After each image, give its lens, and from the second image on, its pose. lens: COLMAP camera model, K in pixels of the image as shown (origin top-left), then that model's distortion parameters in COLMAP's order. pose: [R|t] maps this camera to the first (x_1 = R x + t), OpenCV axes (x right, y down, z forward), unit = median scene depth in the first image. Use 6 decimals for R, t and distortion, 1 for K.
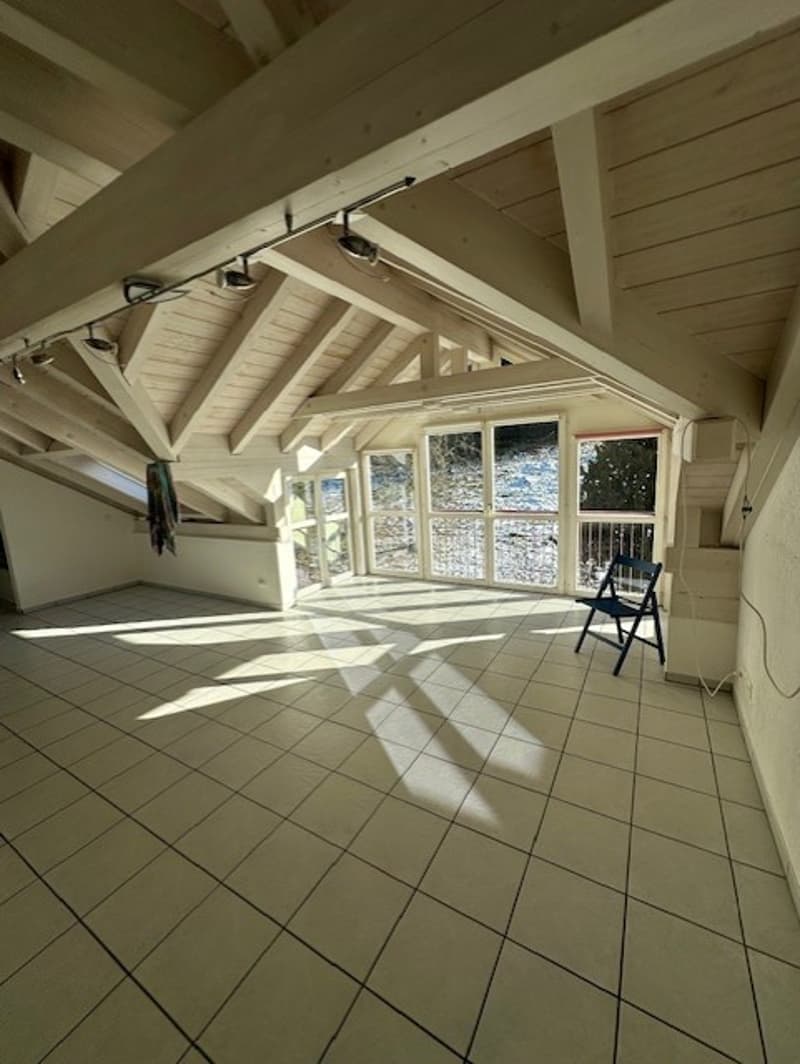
lens RADIAL K [[424.9, 0, 400.0], [0, 424.9, 532.0], [0, 0, 1]] dist [0.001833, -0.000553]
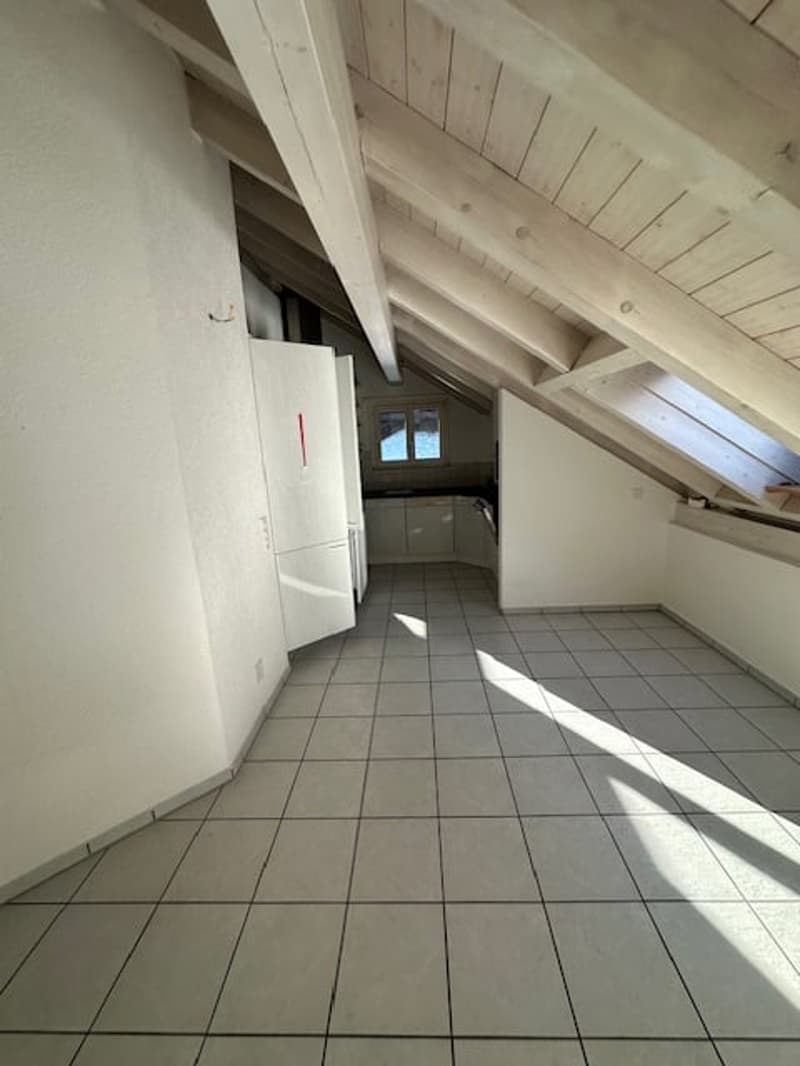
lens RADIAL K [[425.7, 0, 400.0], [0, 425.7, 533.0], [0, 0, 1]] dist [0.001833, -0.000553]
pose [[0.483648, 0.224797, -0.845903, -0.461716], [-0.119200, 0.974368, 0.190784, -0.072993], [0.867108, 0.008559, 0.498047, 0.579719]]
